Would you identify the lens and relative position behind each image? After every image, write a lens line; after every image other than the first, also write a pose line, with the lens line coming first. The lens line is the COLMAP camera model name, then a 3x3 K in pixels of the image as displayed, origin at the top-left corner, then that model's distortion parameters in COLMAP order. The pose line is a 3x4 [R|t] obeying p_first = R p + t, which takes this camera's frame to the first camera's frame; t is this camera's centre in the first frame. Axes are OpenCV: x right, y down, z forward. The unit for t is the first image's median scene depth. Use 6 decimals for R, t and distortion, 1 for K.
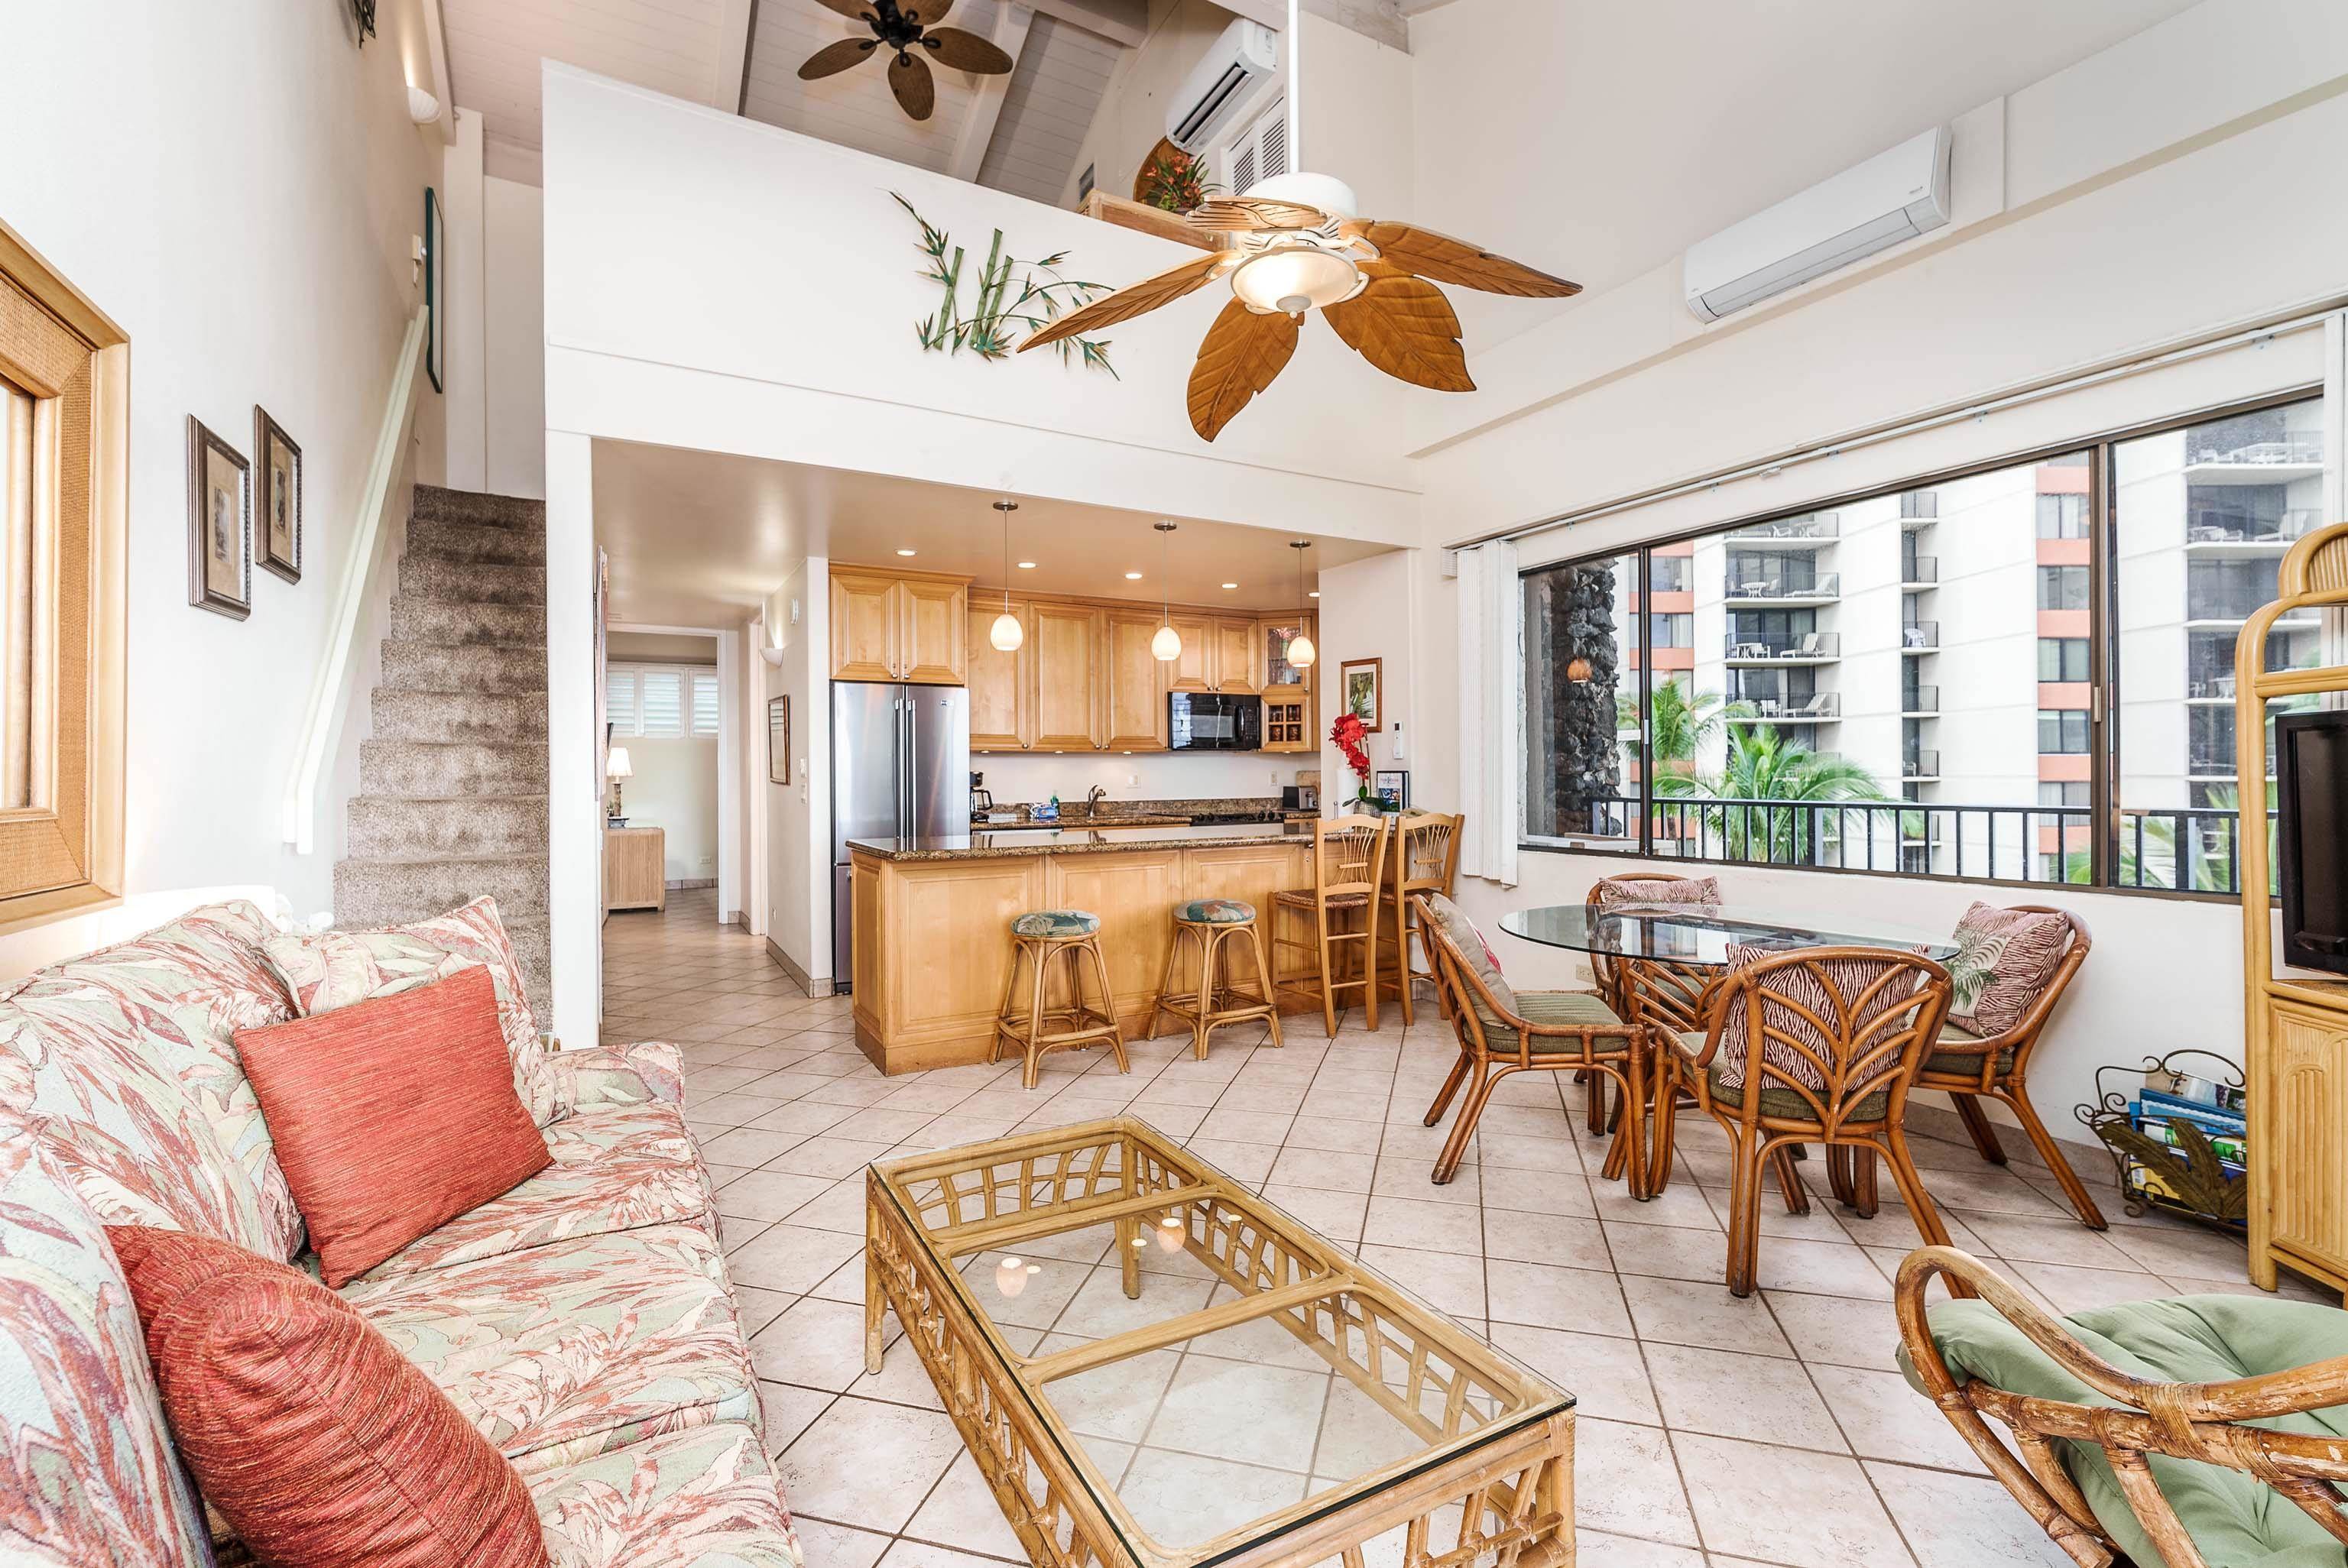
lens RADIAL K [[1014.8, 0, 1163.3], [0, 1014.8, 774.4], [0, 0, 1]] dist [0.001438, 0.000742]
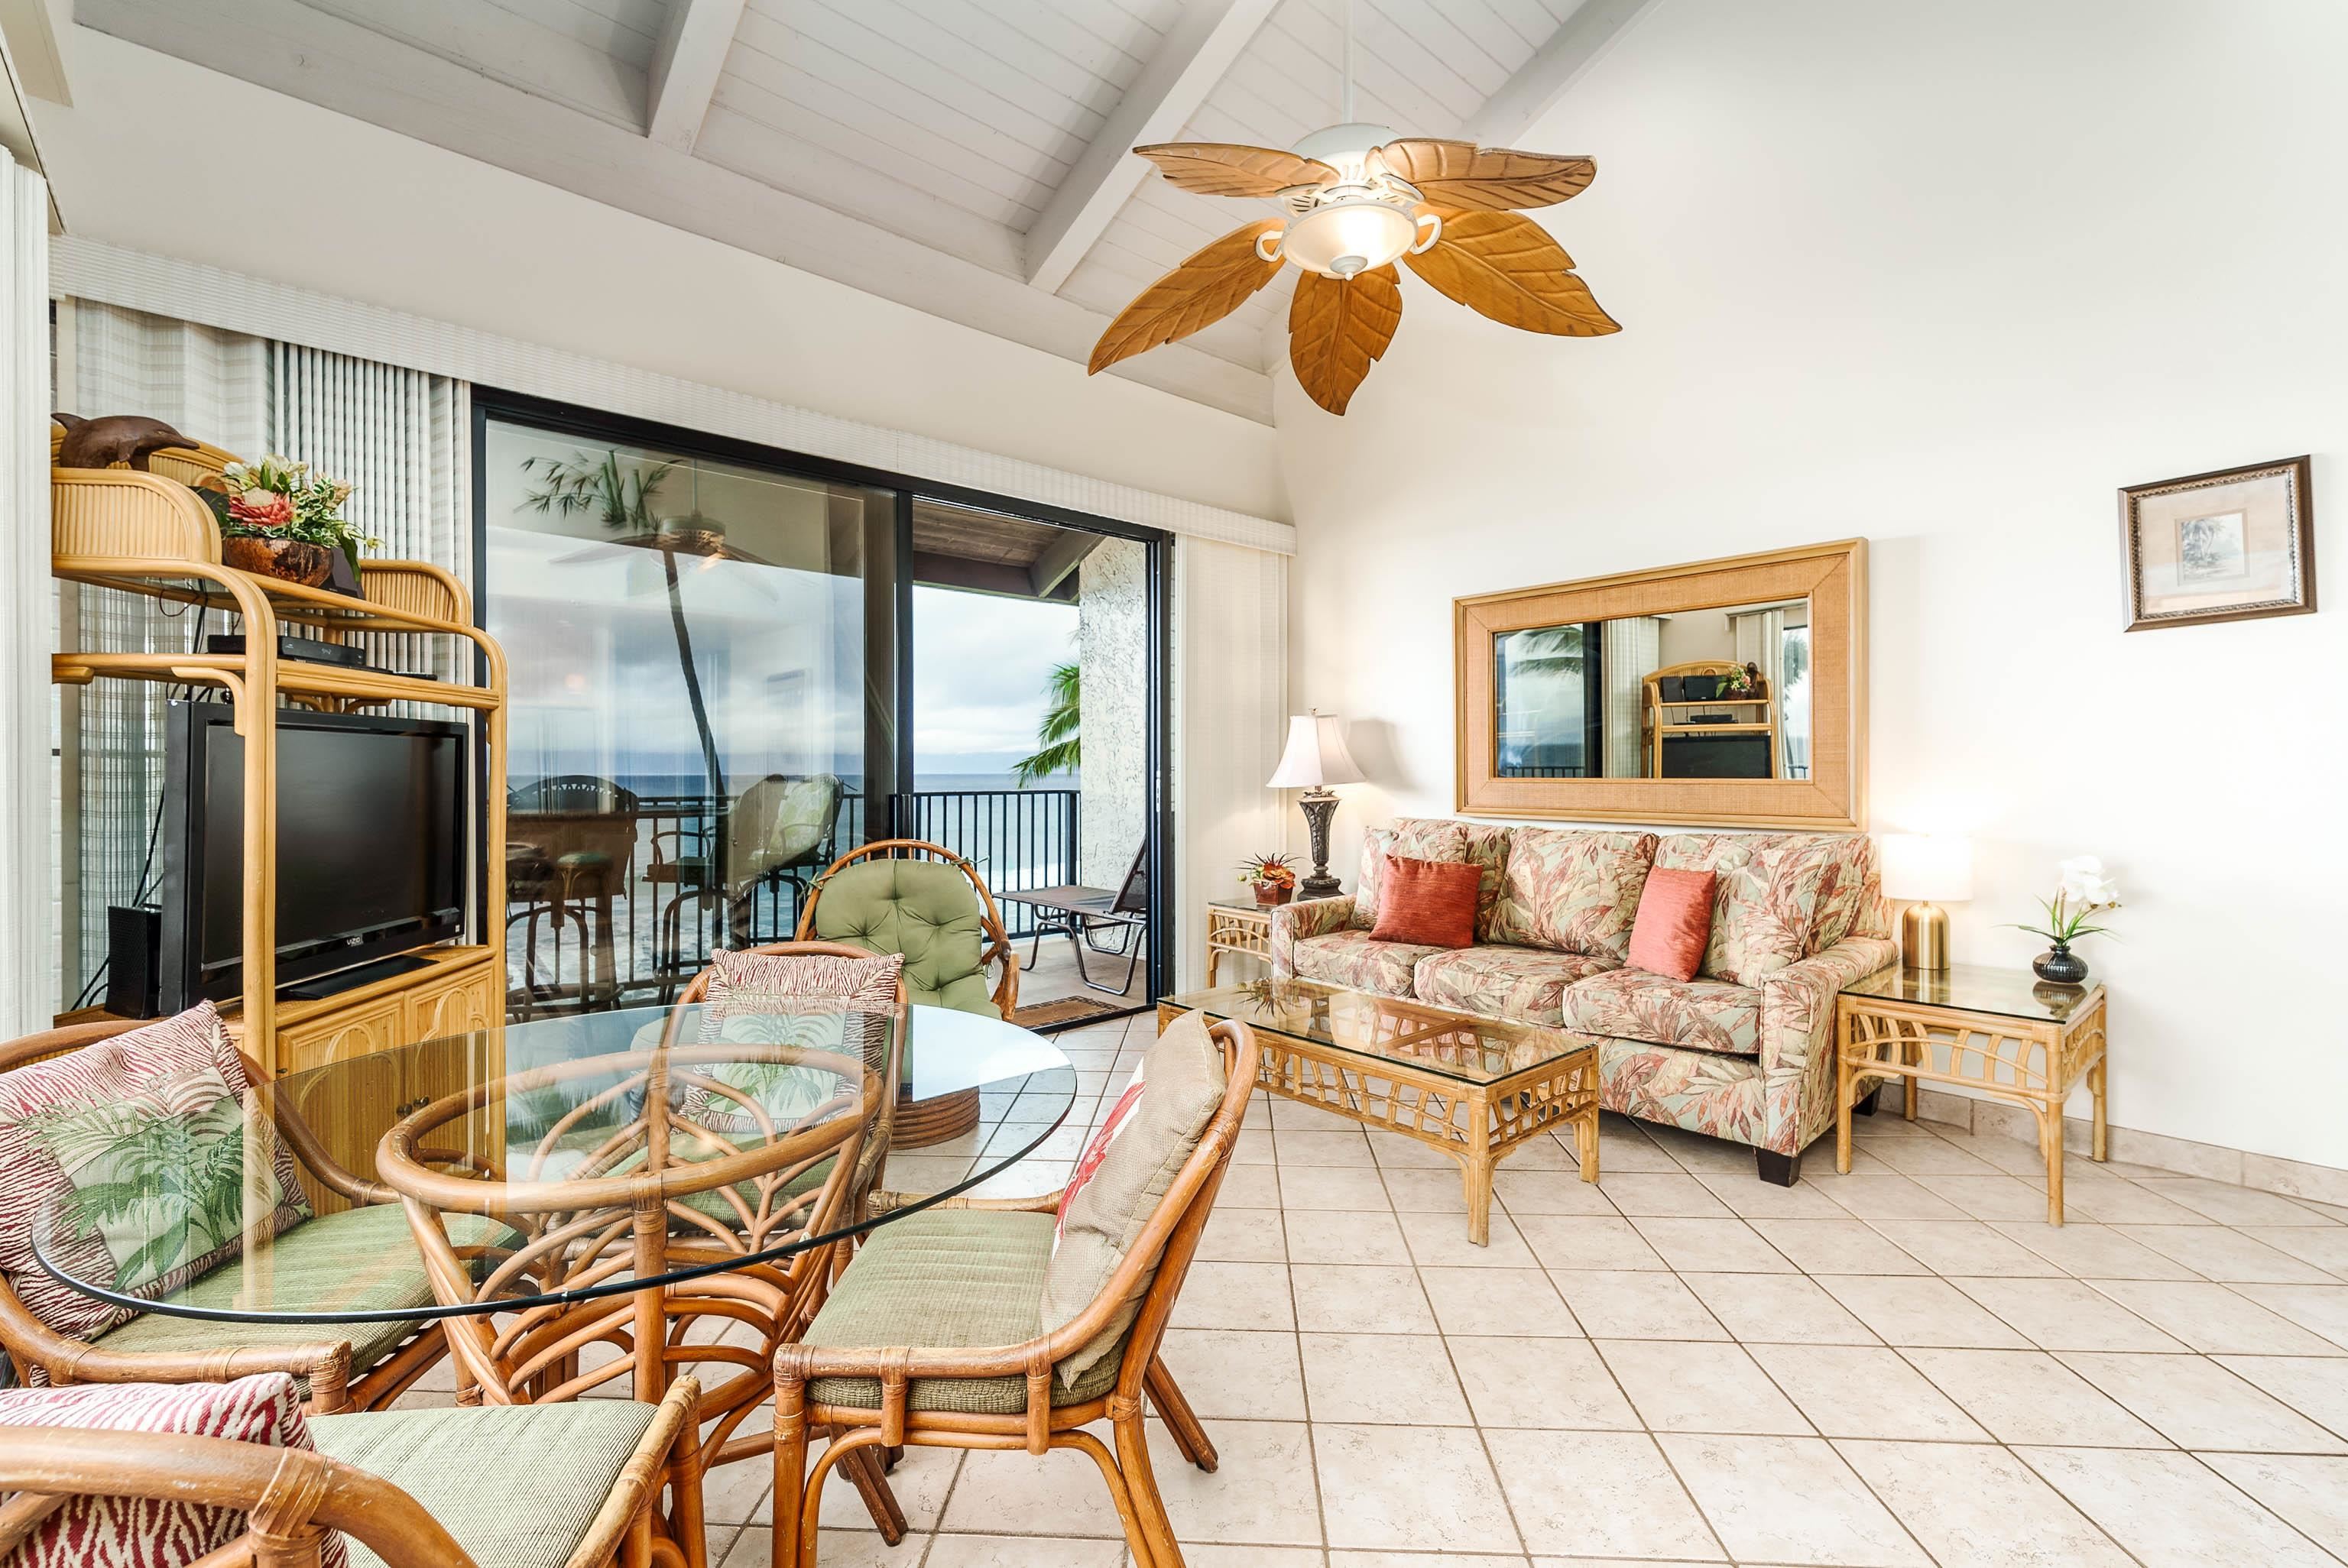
lens RADIAL K [[1014.8, 0, 1172.1], [0, 1014.8, 774.8], [0, 0, 1]] dist [0.001438, 0.000742]
pose [[-0.973733, 0.007544, -0.227570, 0.186585], [0.007516, 0.999971, 0.000991, 0.002139], [0.227571, -0.000746, -0.973761, 0.693626]]
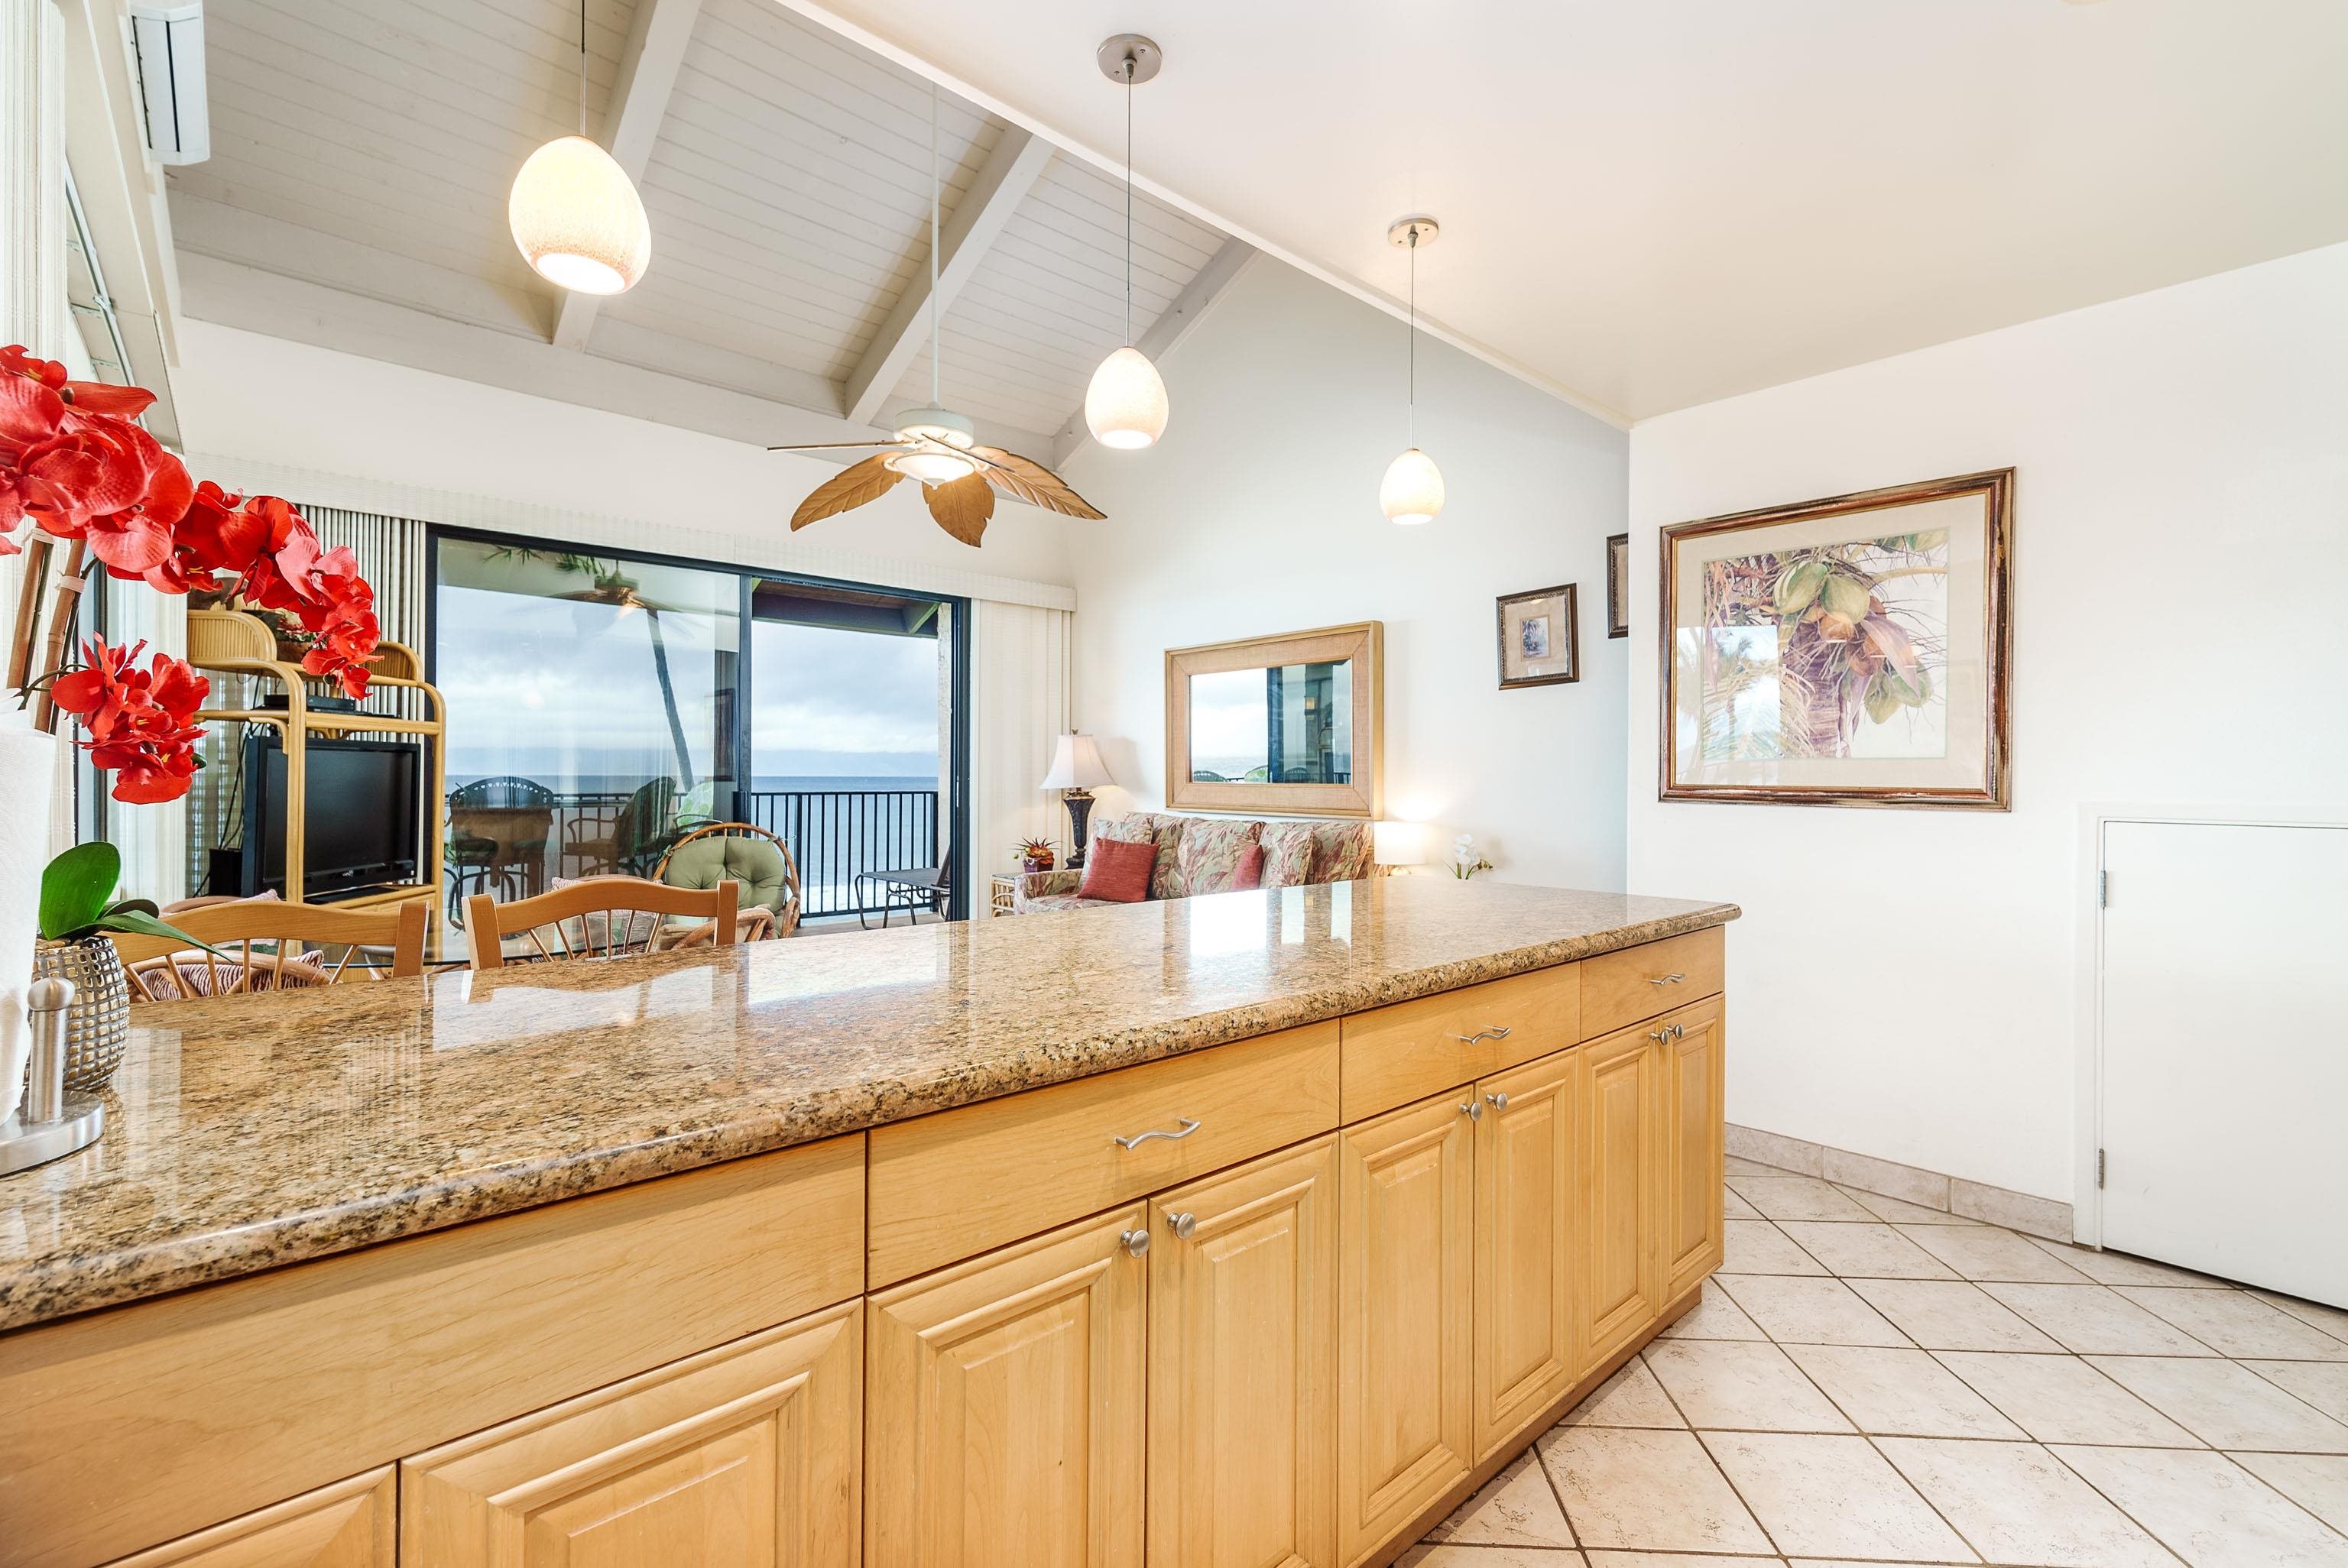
lens RADIAL K [[1014.8, 0, 1172.5], [0, 1014.8, 772.8], [0, 0, 1]] dist [0.001438, 0.000742]
pose [[-0.973091, 0.001093, -0.230420, 0.049377], [0.001841, 0.999994, -0.003031, 0.000744], [0.230415, -0.003374, -0.973087, 0.977450]]
